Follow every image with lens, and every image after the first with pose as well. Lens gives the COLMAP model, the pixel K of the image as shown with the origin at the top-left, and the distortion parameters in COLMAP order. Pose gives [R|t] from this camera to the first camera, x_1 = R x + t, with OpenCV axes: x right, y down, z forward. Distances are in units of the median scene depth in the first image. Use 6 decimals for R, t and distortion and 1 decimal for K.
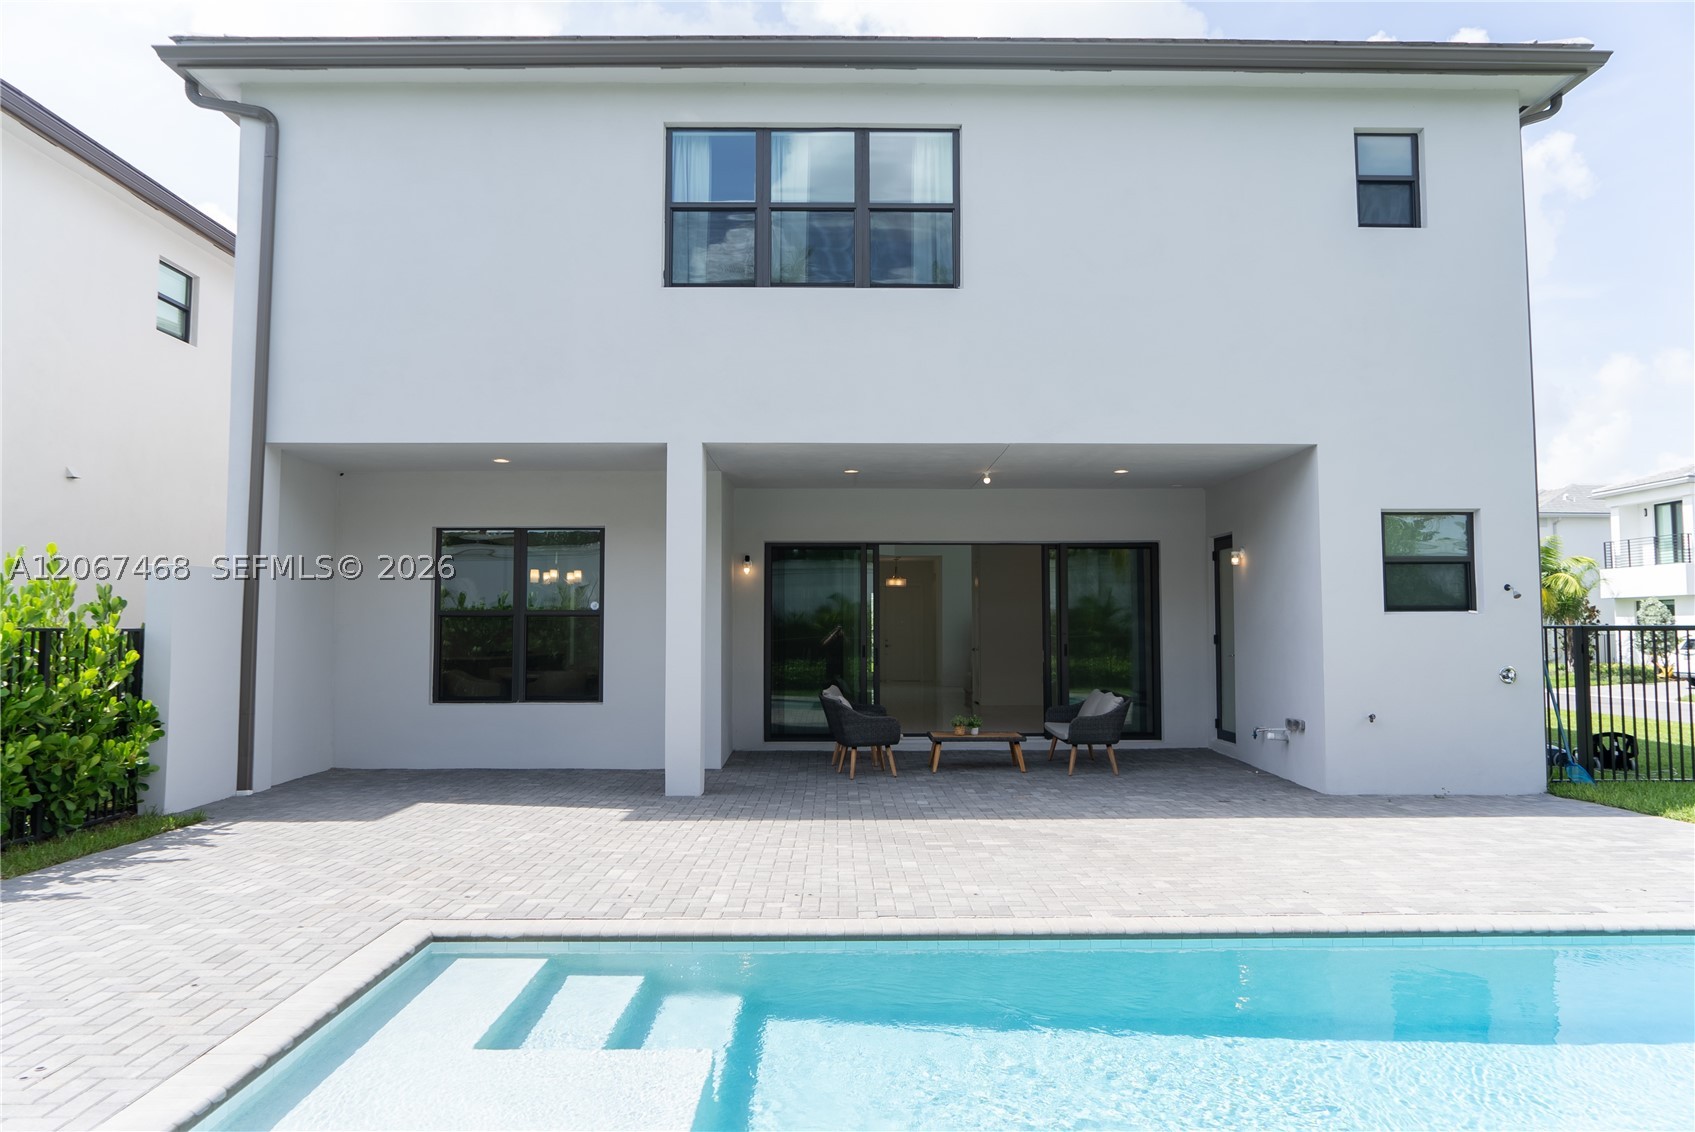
lens RADIAL K [[1145.7, 0, 847.5], [0, 1145.7, 566.0], [0, 0, 1]] dist [-0.007837, -0.000918]
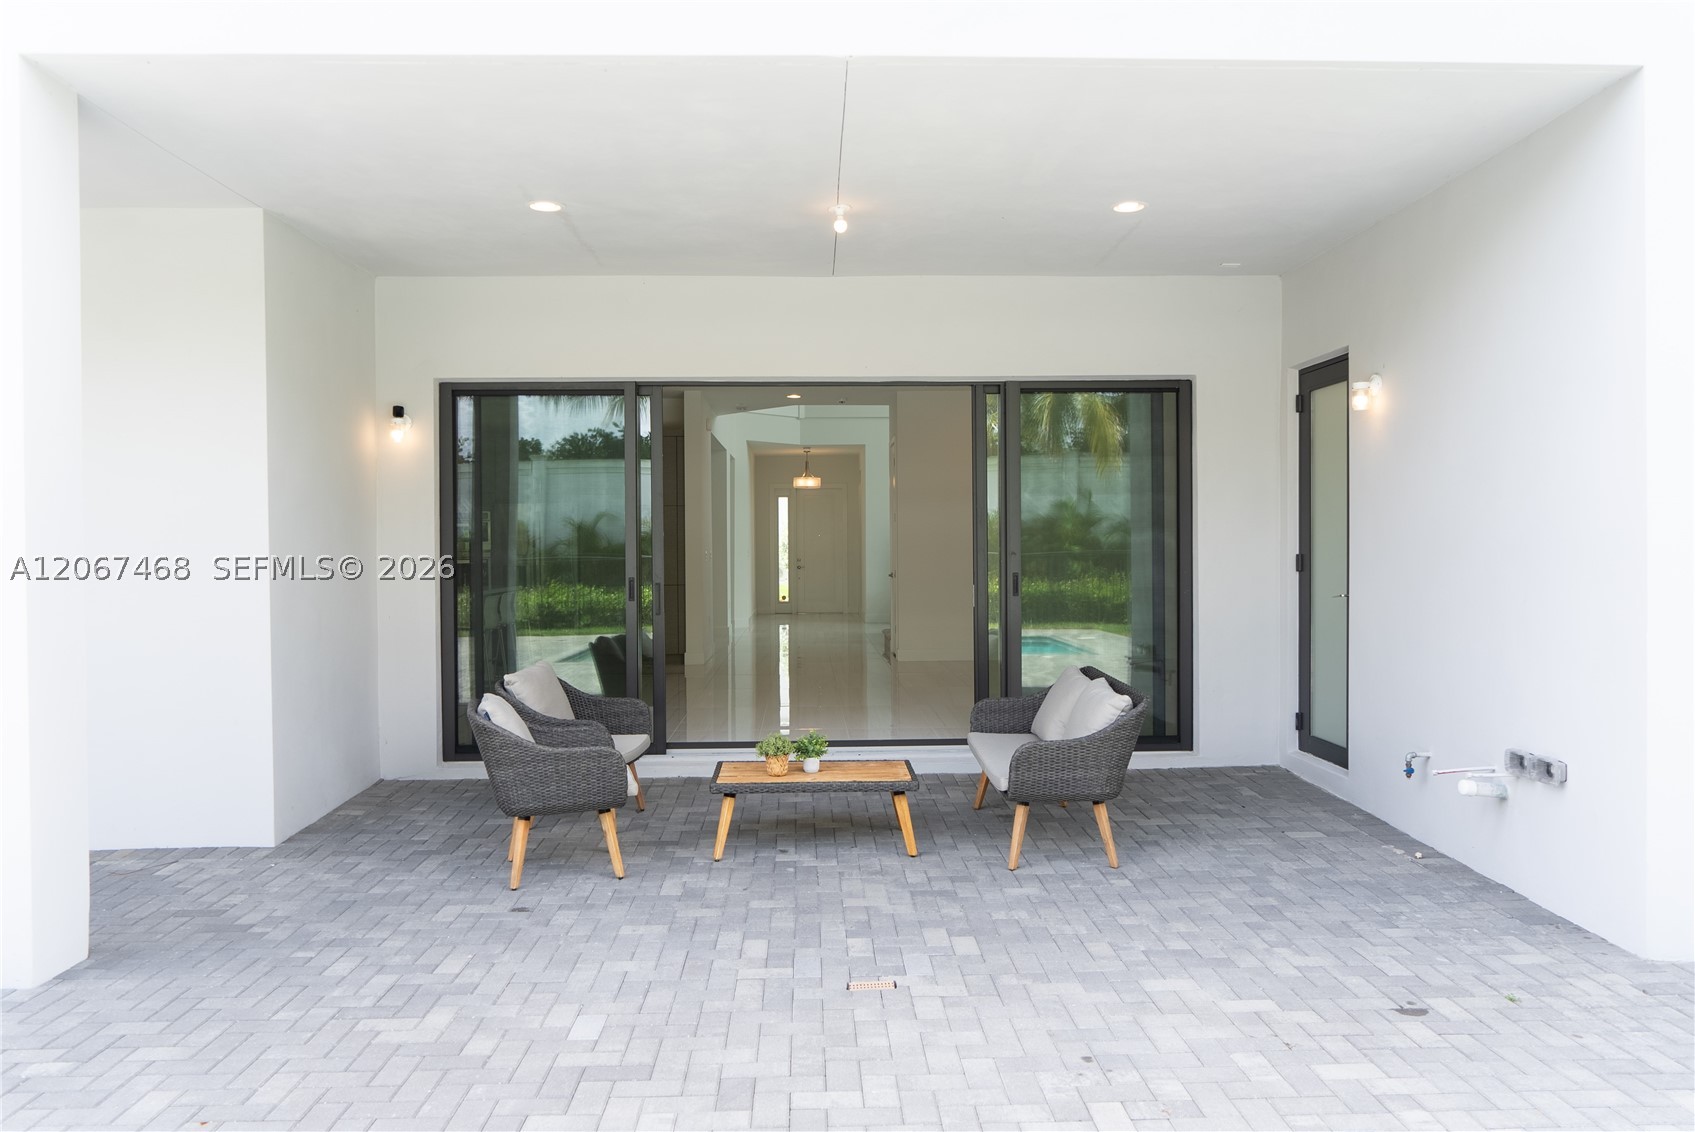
lens RADIAL K [[1145.7, 0, 847.5], [0, 1145.7, 566.0], [0, 0, 1]] dist [-0.007837, -0.000918]
pose [[0.999842, -0.006403, 0.016575, 0.120218], [0.005166, 0.997272, 0.073632, 0.029524], [-0.017002, -0.073535, 0.997148, 0.546851]]
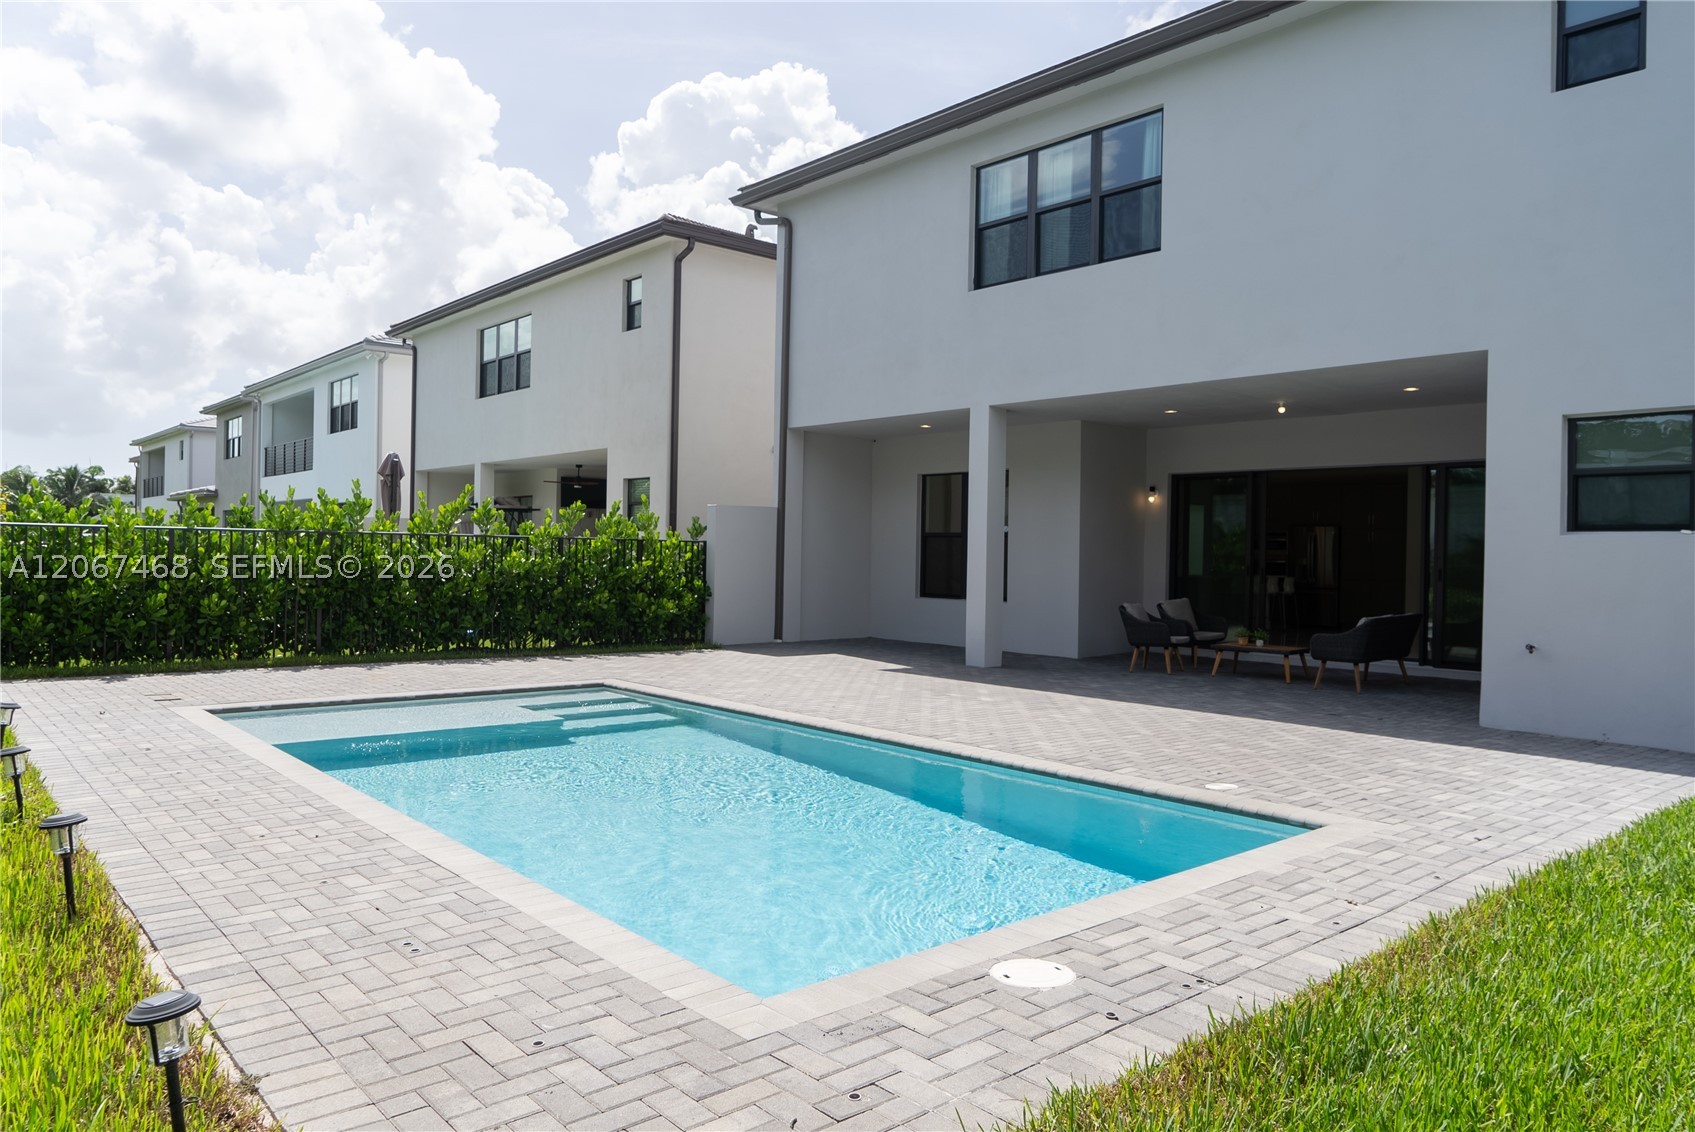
lens RADIAL K [[1197.0, 0, 847.5], [0, 1197.0, 566.0], [0, 0, 1]] dist [0.028060, 0.000387]
pose [[0.637981, 0.021217, -0.769760, 0.748821], [0.022788, 0.998662, 0.046413, 0.009151], [0.769715, -0.047151, 0.636644, -0.022457]]
